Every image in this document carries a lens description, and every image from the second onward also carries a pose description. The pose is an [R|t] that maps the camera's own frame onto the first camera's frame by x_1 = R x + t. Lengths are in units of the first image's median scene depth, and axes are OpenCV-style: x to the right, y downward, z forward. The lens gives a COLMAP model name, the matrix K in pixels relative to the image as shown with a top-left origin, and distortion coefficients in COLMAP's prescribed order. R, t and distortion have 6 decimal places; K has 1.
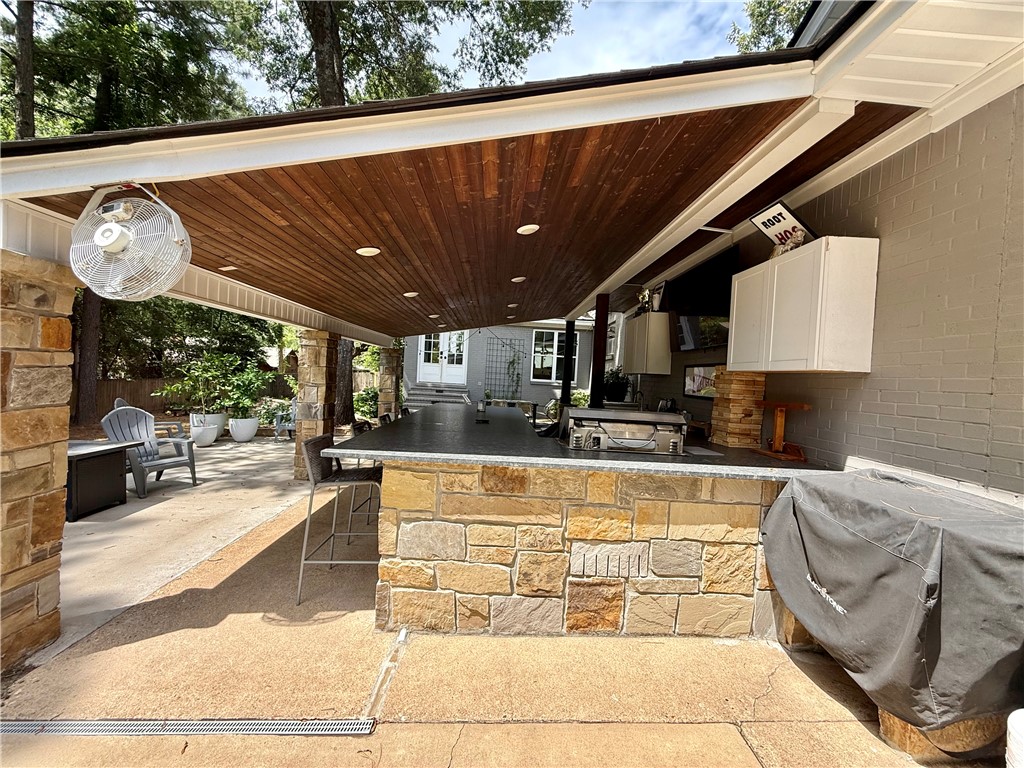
lens RADIAL K [[403.2, 0, 515.7], [0, 403.2, 383.3], [0, 0, 1]] dist [0.000135, -0.000285]
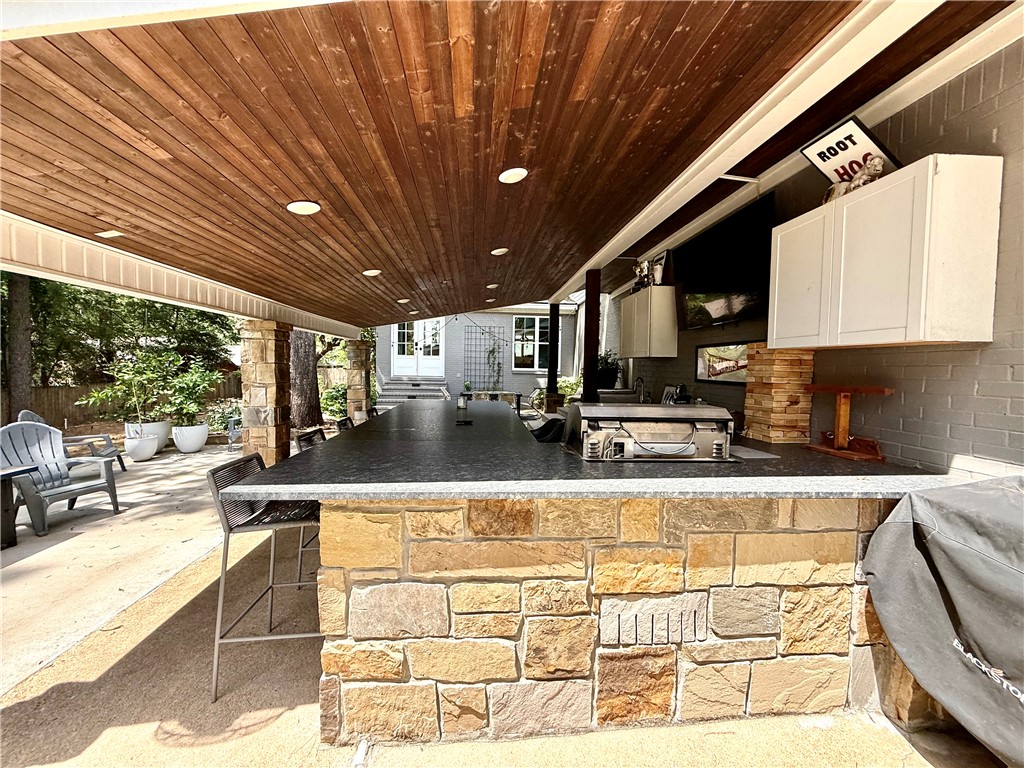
lens RADIAL K [[403.2, 0, 510.7], [0, 403.2, 384.0], [0, 0, 1]] dist [0.000135, -0.000285]
pose [[0.998464, -0.039813, 0.038534, -0.023788], [0.038715, 0.998834, 0.028831, -0.004445], [-0.039637, -0.027295, 0.998841, 0.256298]]
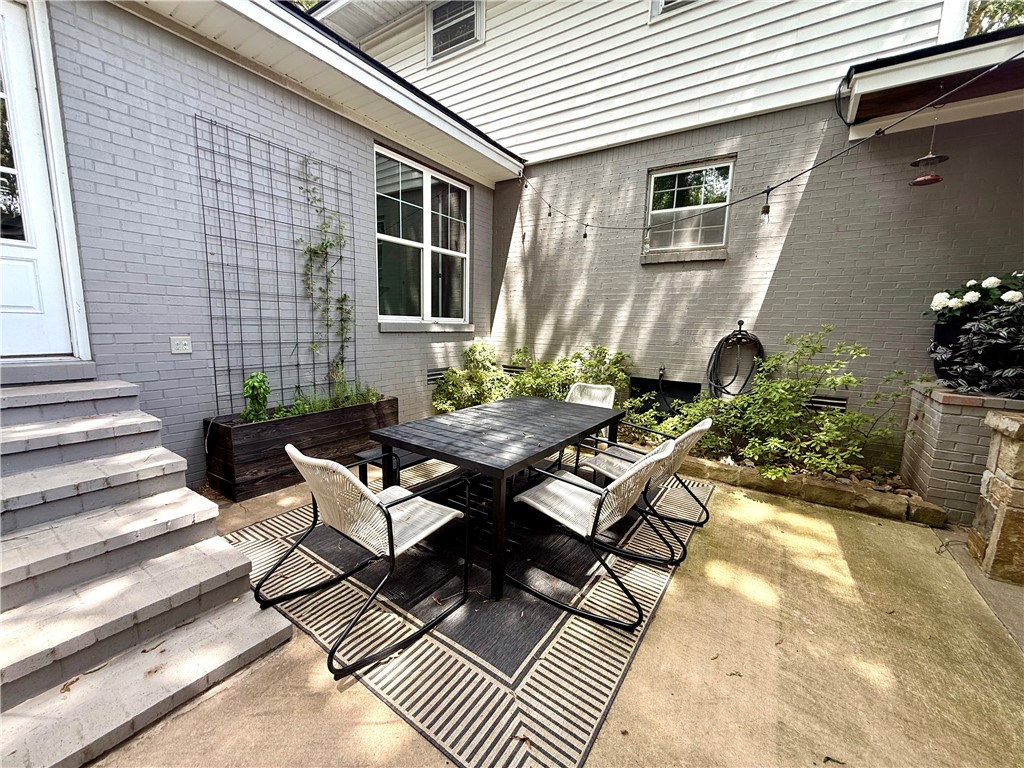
lens RADIAL K [[403.2, 0, 510.9], [0, 403.2, 384.1], [0, 0, 1]] dist [0.000135, -0.000285]
pose [[0.604491, -0.159356, 0.780510, -0.745896], [0.017280, 0.982180, 0.187147, -0.074665], [-0.796424, -0.099642, 0.596473, 3.600649]]
